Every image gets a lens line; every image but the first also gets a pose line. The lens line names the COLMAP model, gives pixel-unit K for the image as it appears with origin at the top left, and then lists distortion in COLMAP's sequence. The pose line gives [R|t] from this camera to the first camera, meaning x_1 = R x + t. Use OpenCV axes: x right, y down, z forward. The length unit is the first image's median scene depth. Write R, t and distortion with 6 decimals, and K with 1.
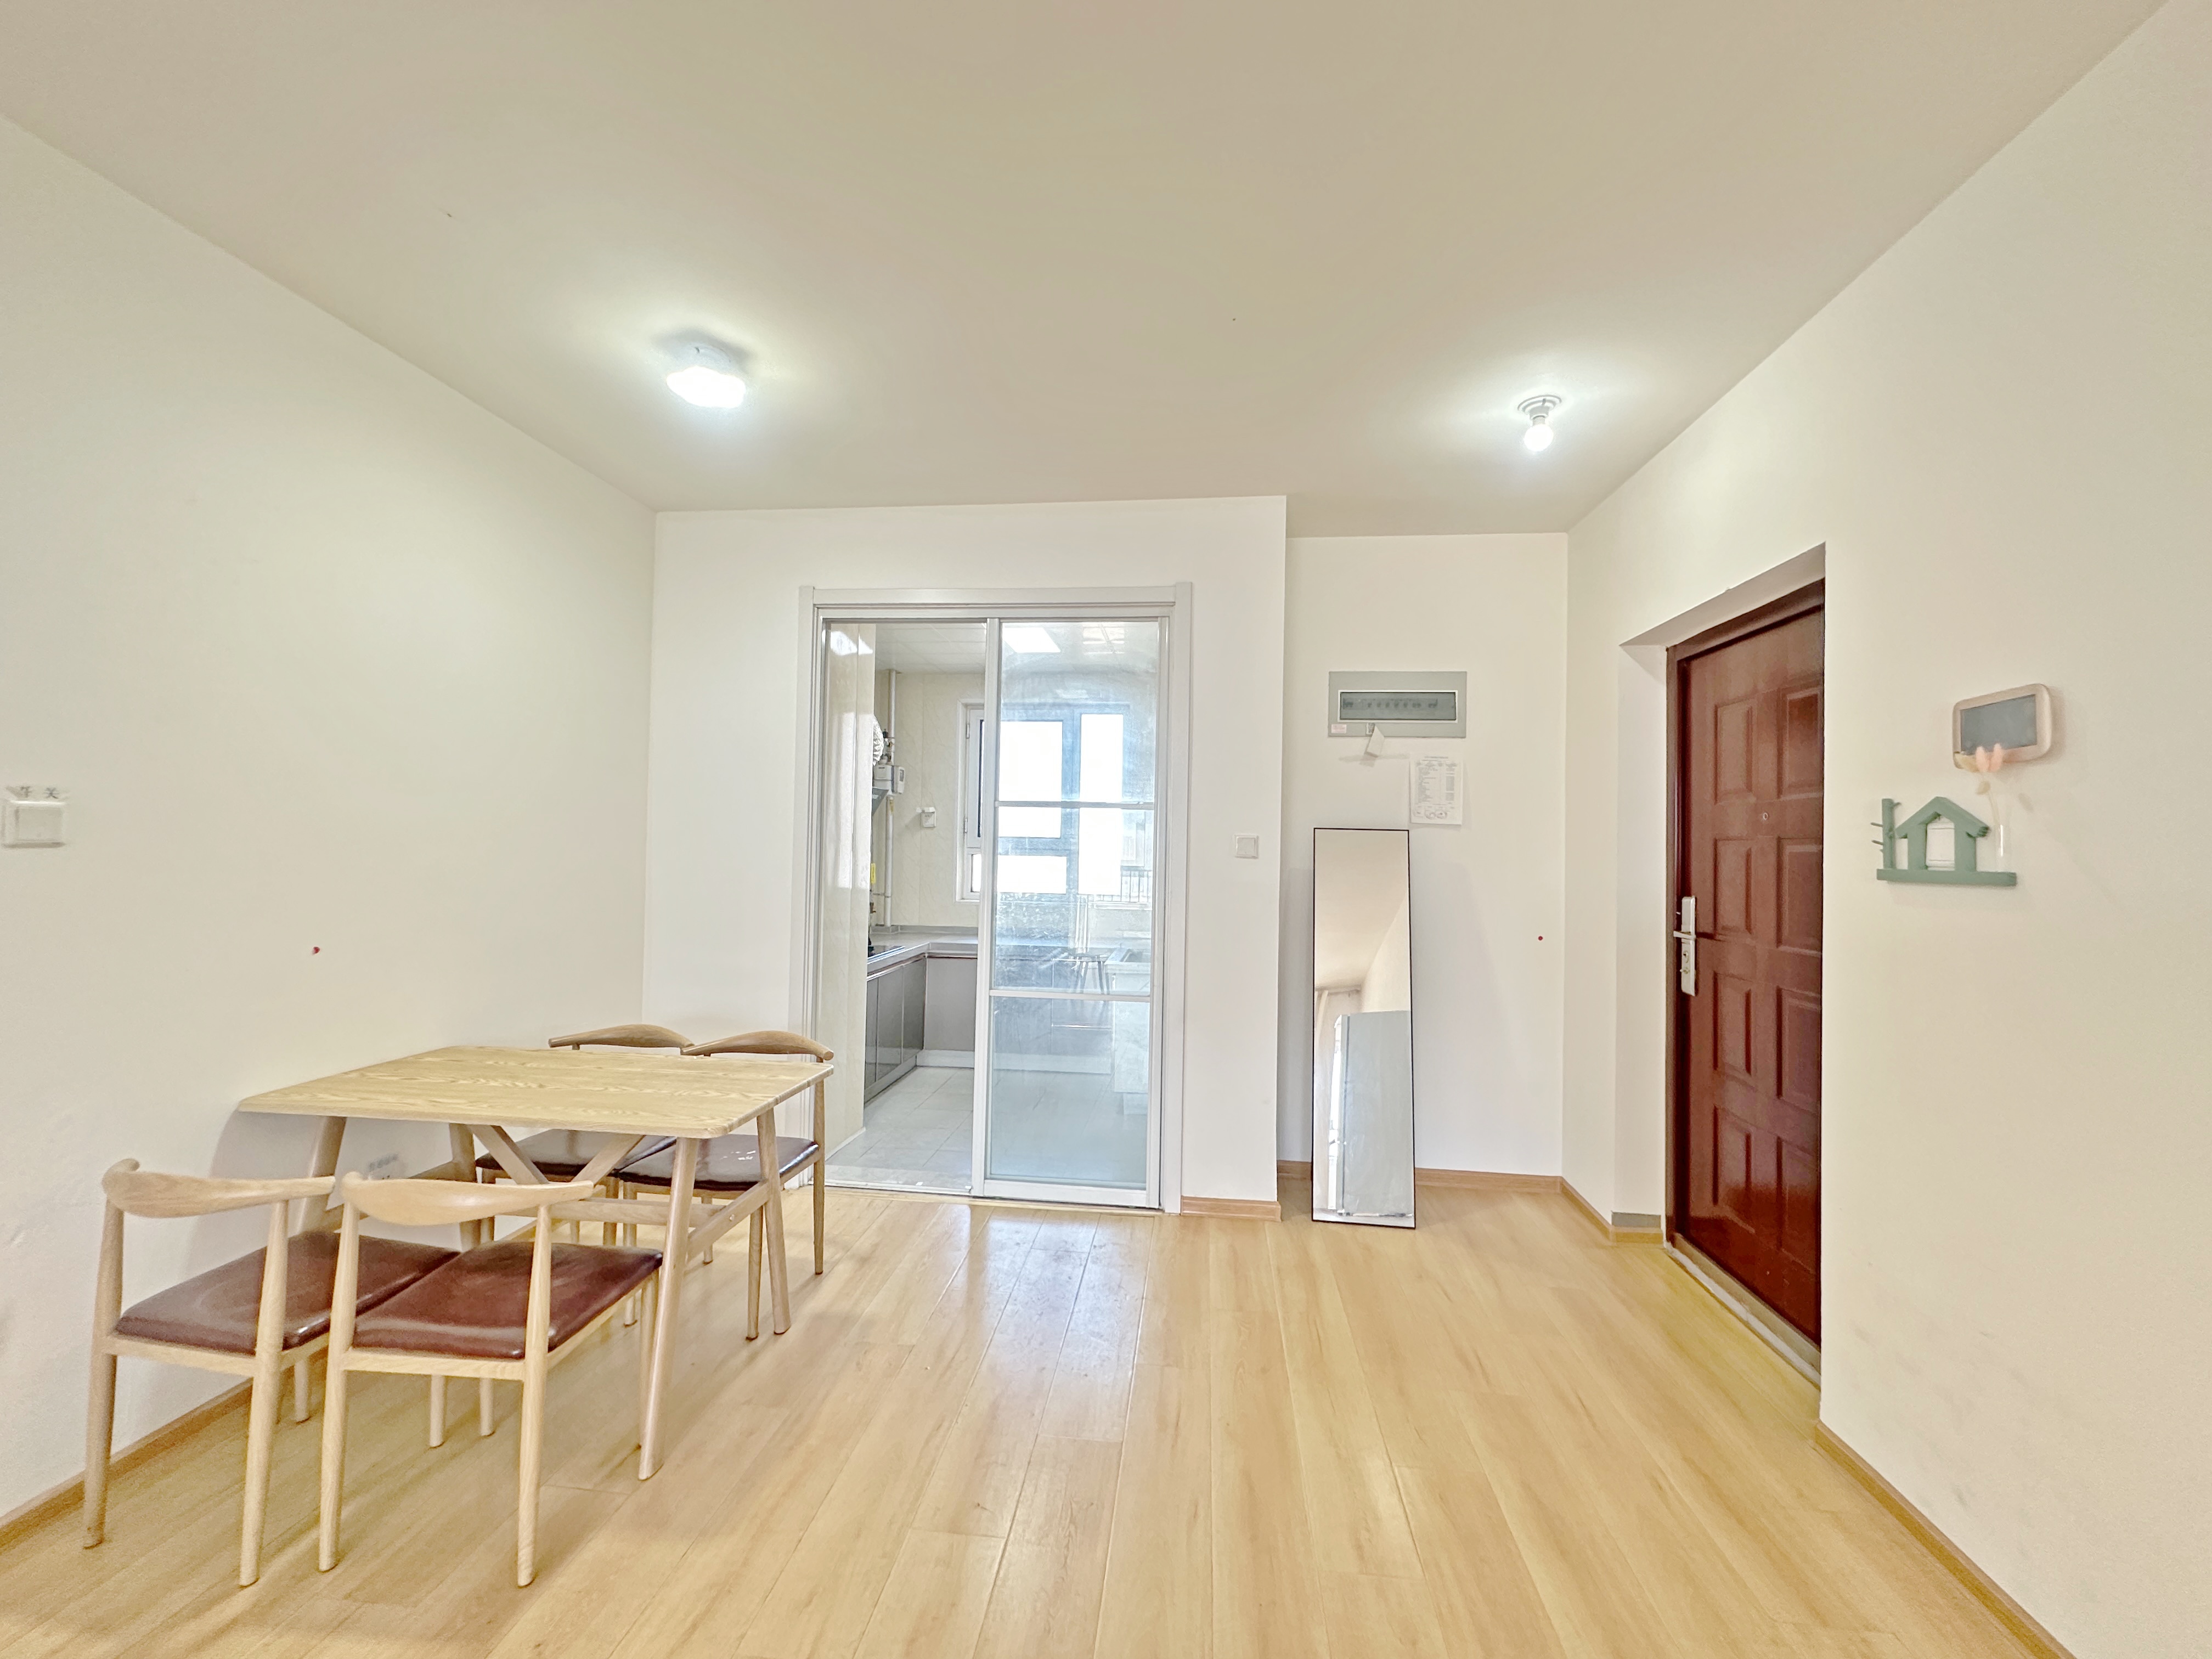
lens RADIAL K [[878.5, 0, 1106.0], [0, 878.5, 829.5], [0, 0, 1]] dist [-0.000513, -0.000088]
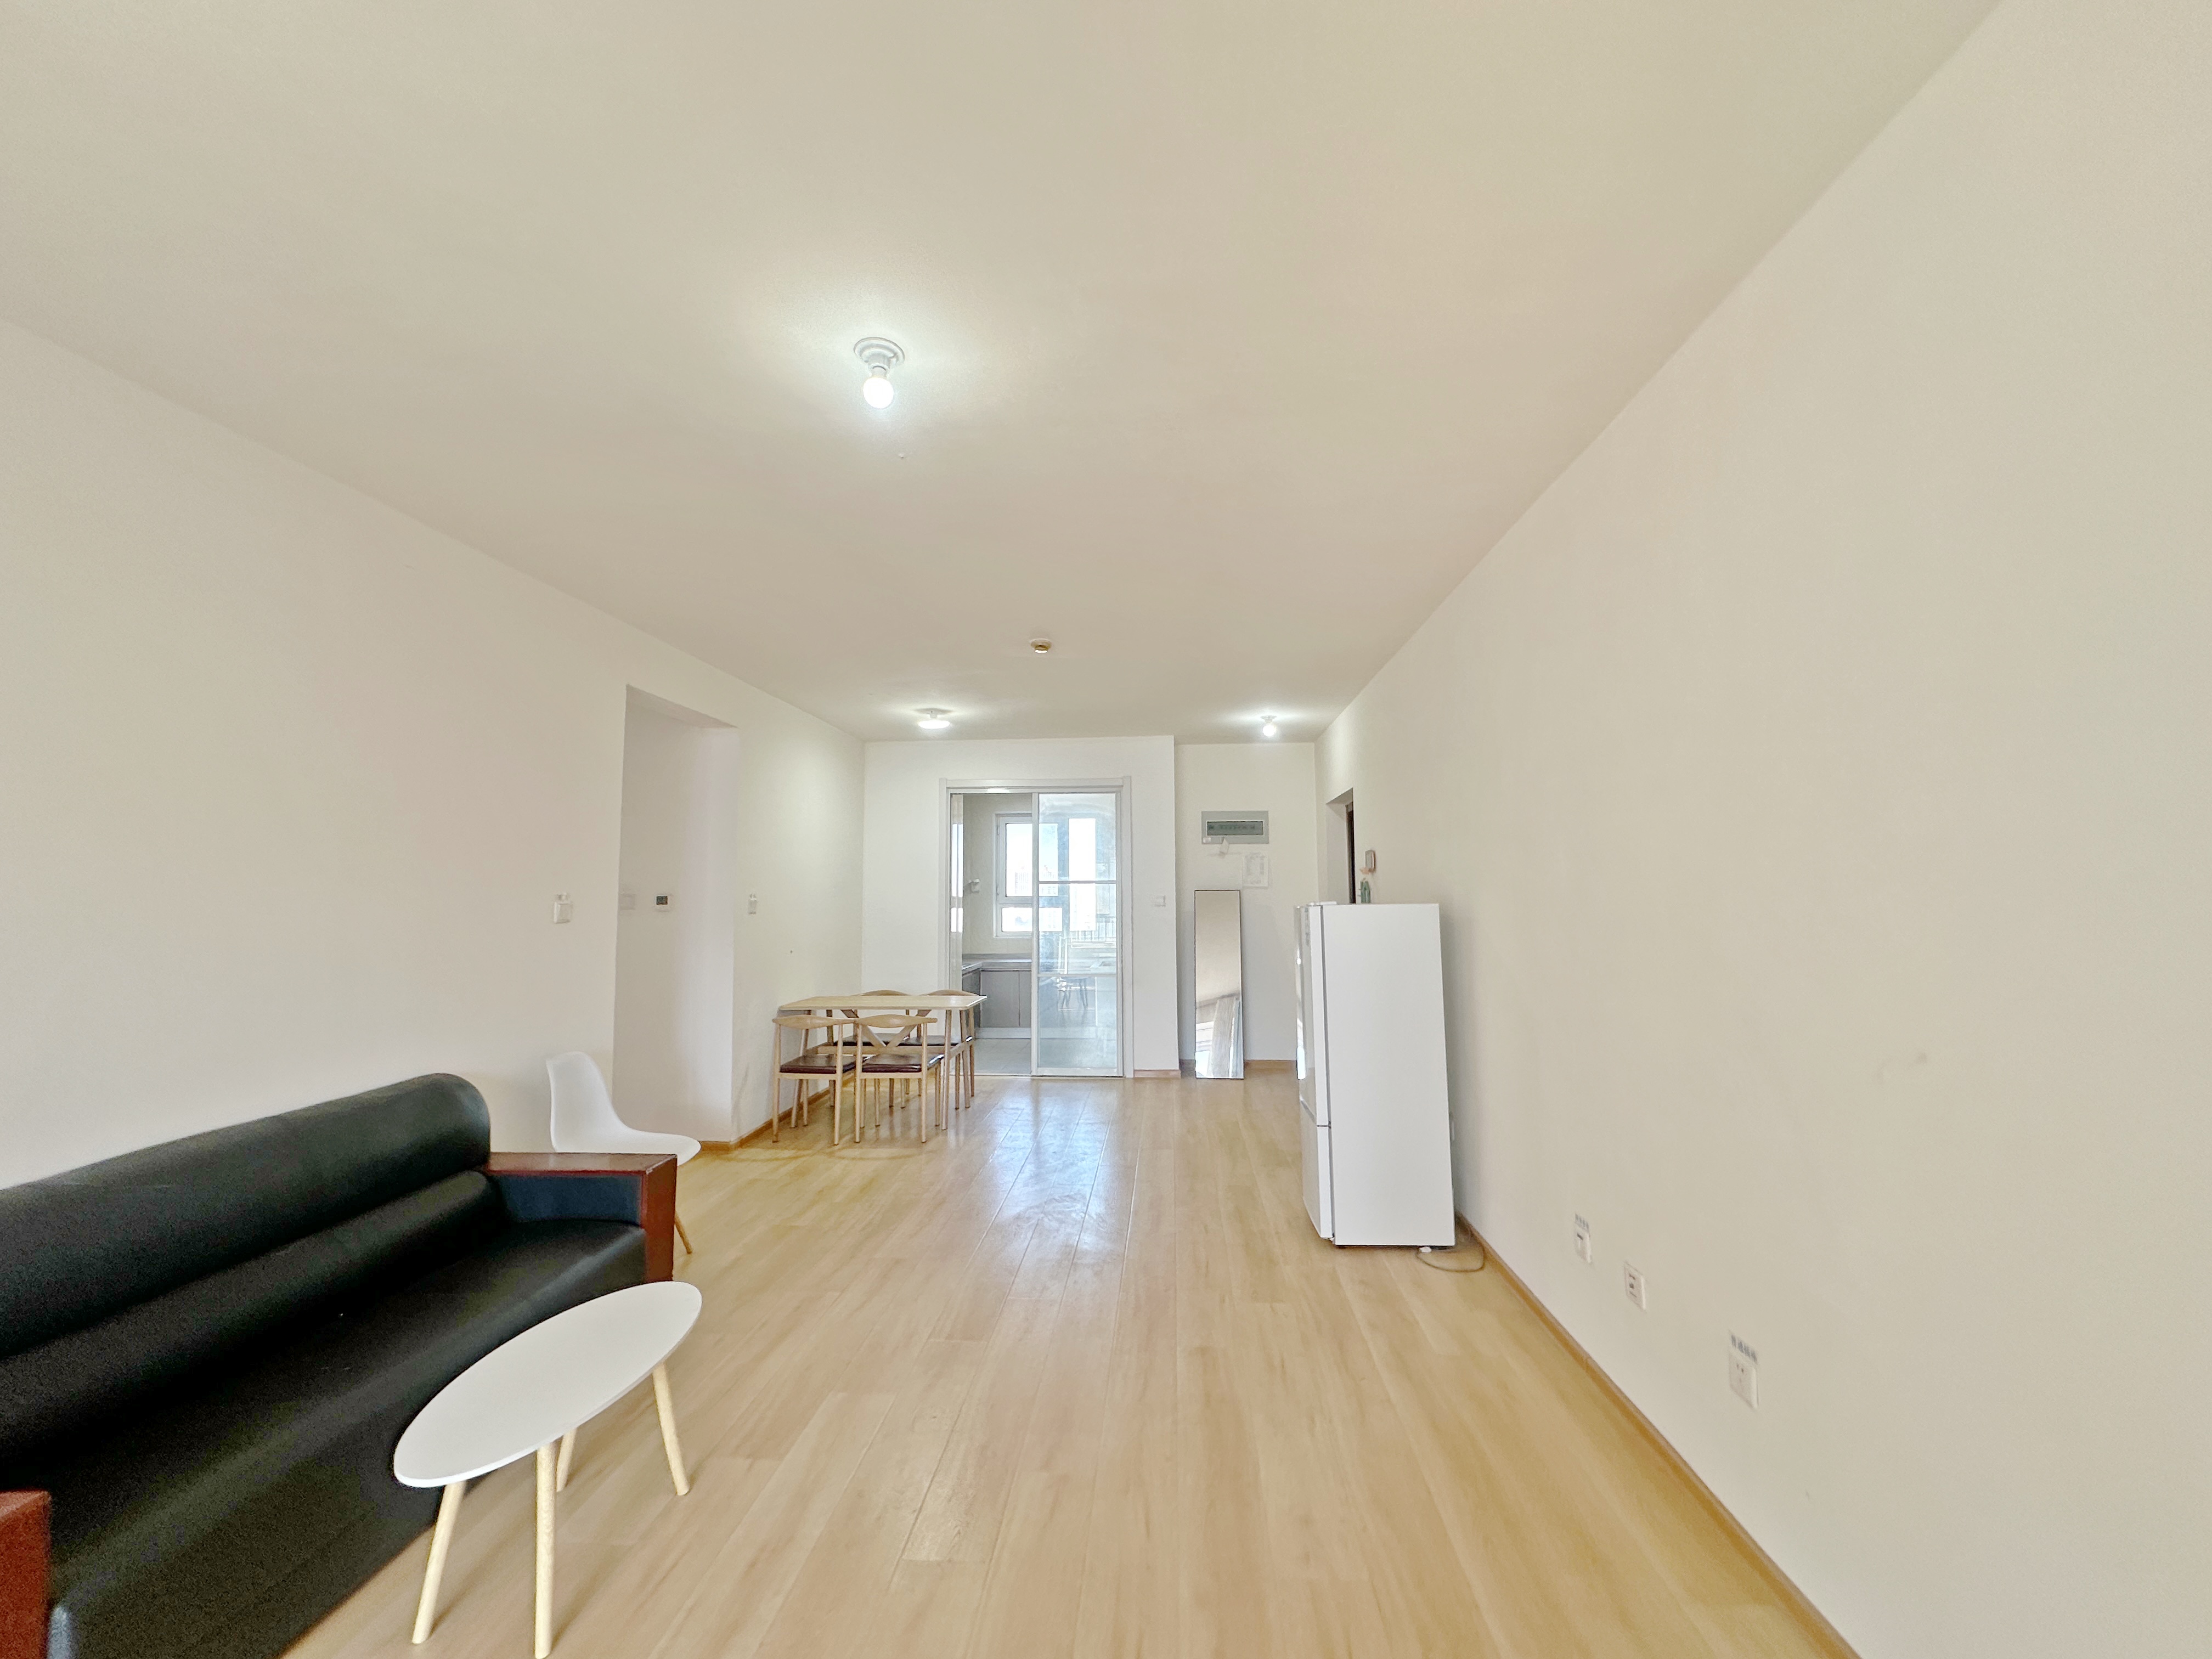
lens RADIAL K [[878.5, 0, 1106.0], [0, 878.5, 829.5], [0, 0, 1]] dist [-0.000513, -0.000088]
pose [[0.998705, -0.023749, 0.044996, -0.052727], [0.026429, 0.997852, -0.059939, -0.024719], [-0.043476, 0.061050, 0.997187, -0.973177]]
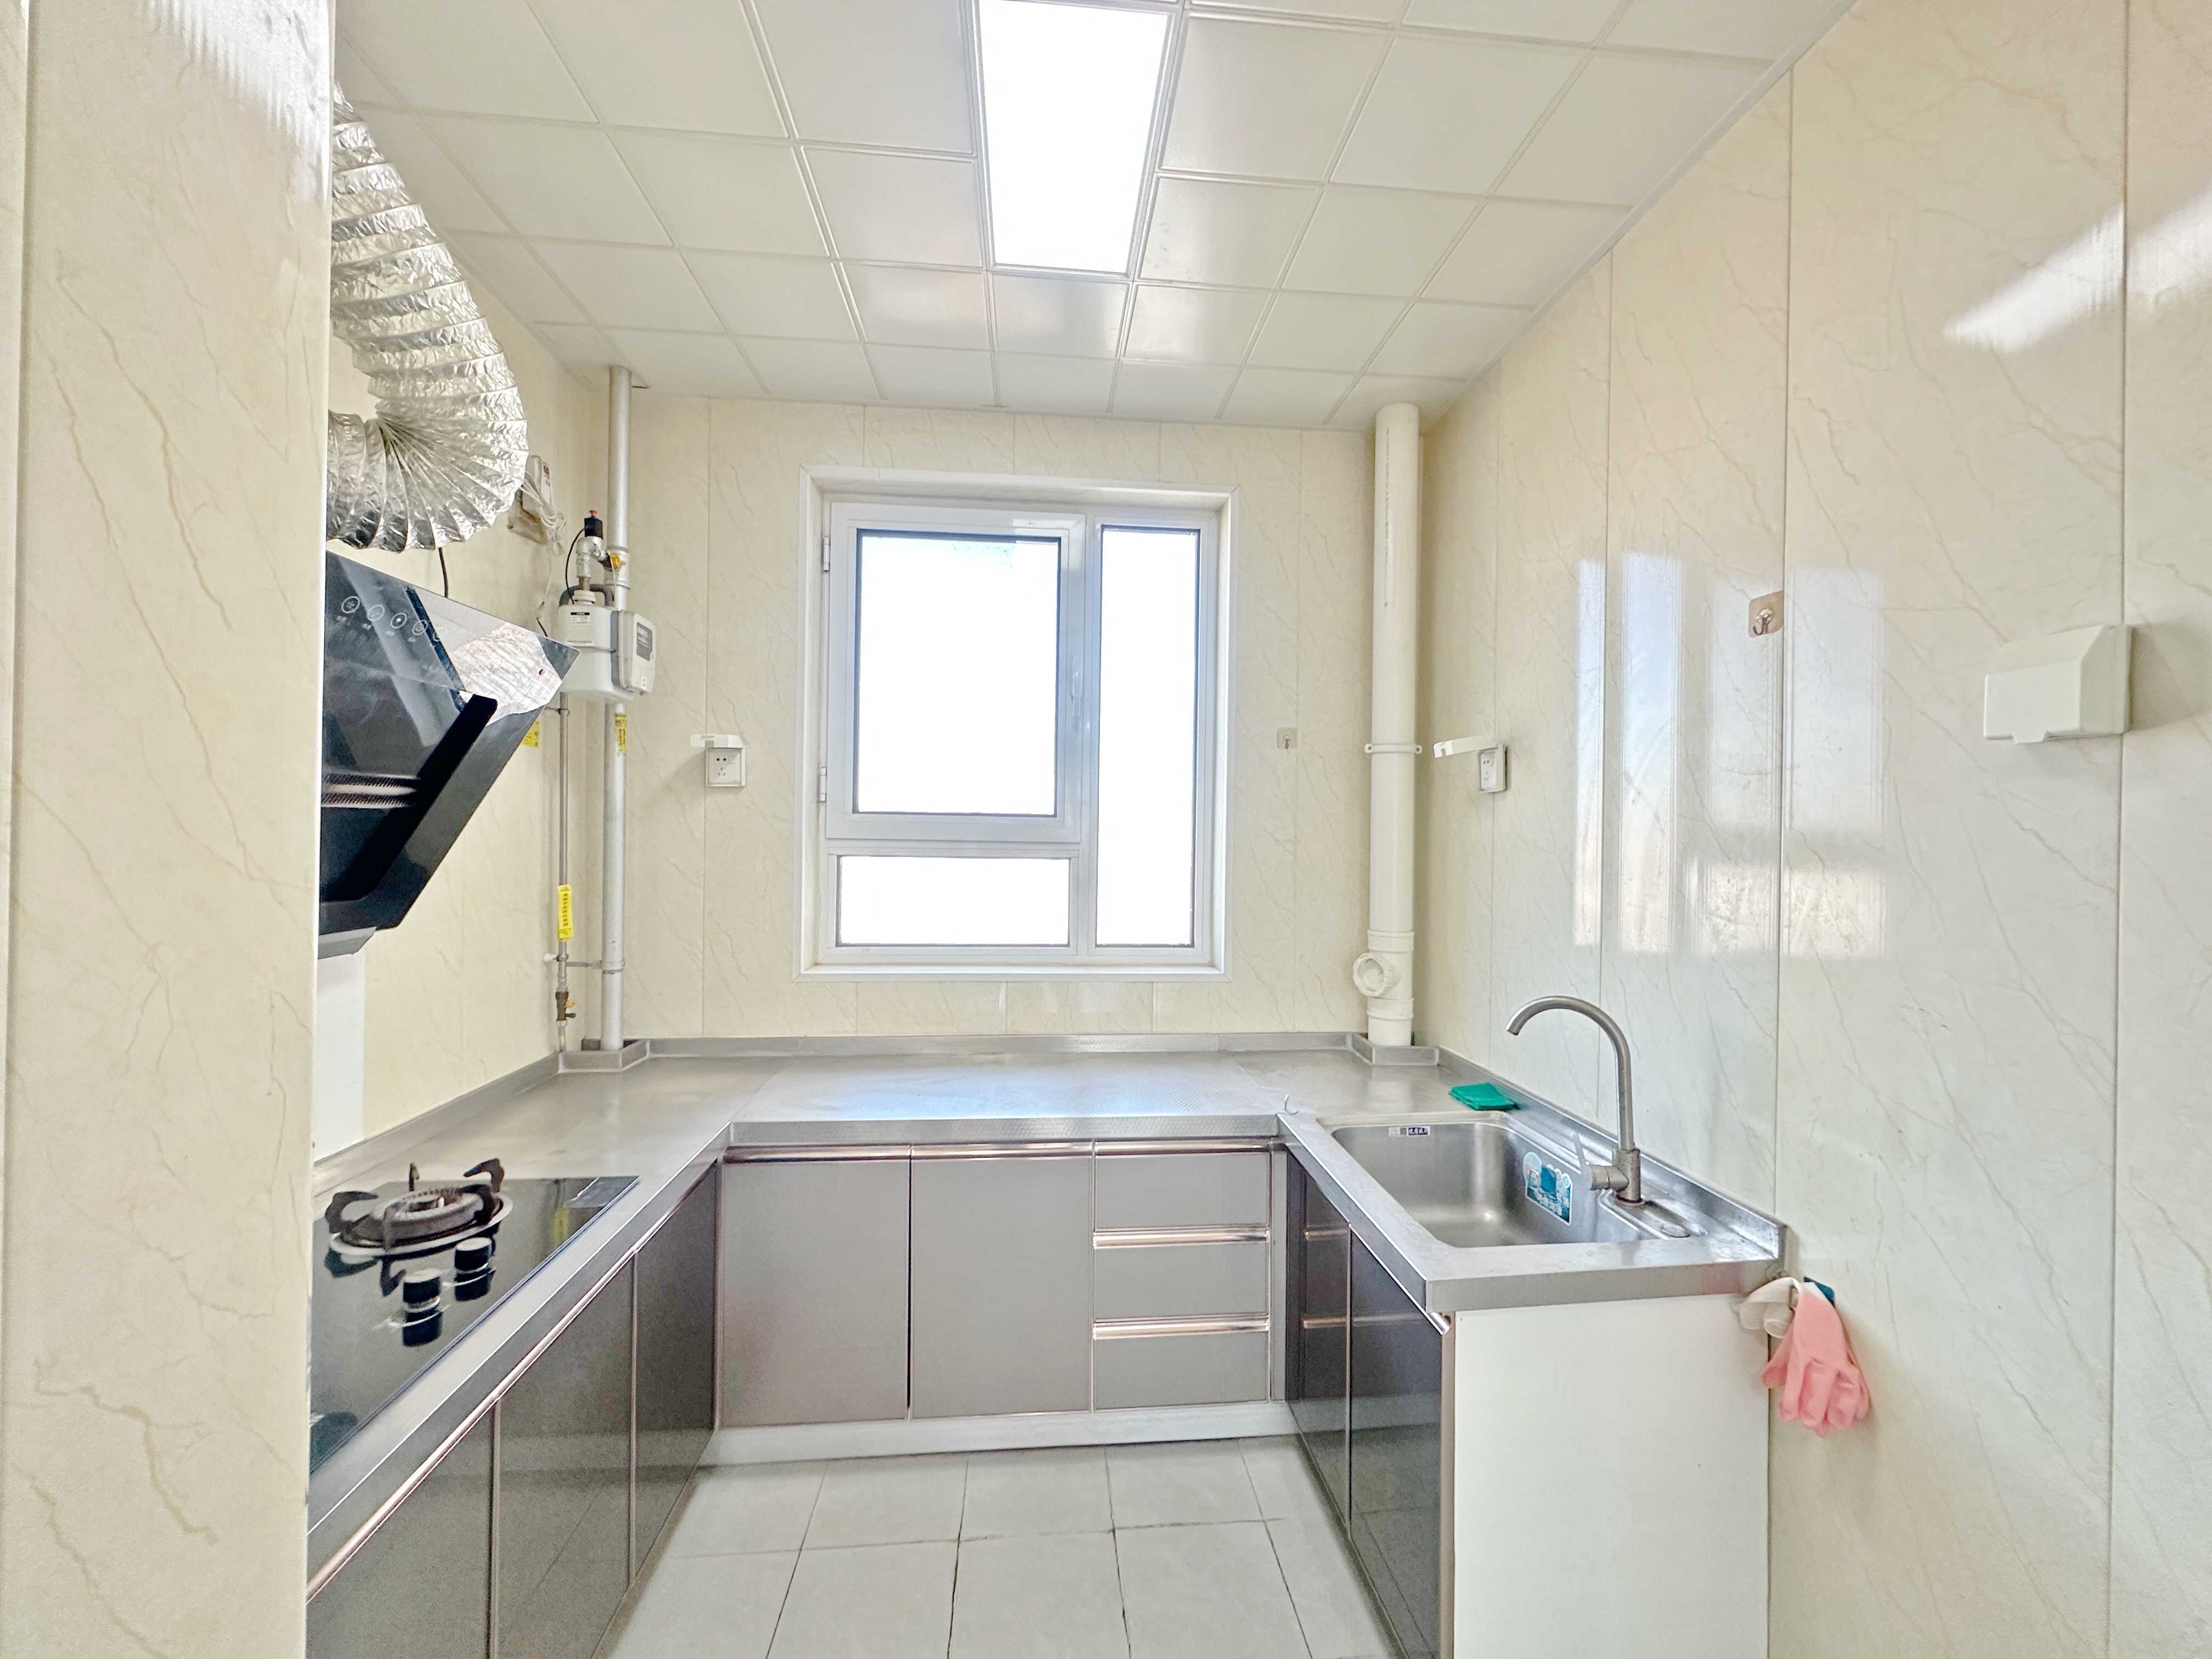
lens RADIAL K [[878.5, 0, 1106.0], [0, 878.5, 829.5], [0, 0, 1]] dist [-0.000513, -0.000088]
pose [[0.978340, -0.002573, 0.206988, -0.188182], [-0.003638, 0.999555, 0.029623, 0.005399], [-0.206972, -0.029734, 0.977895, 0.931621]]
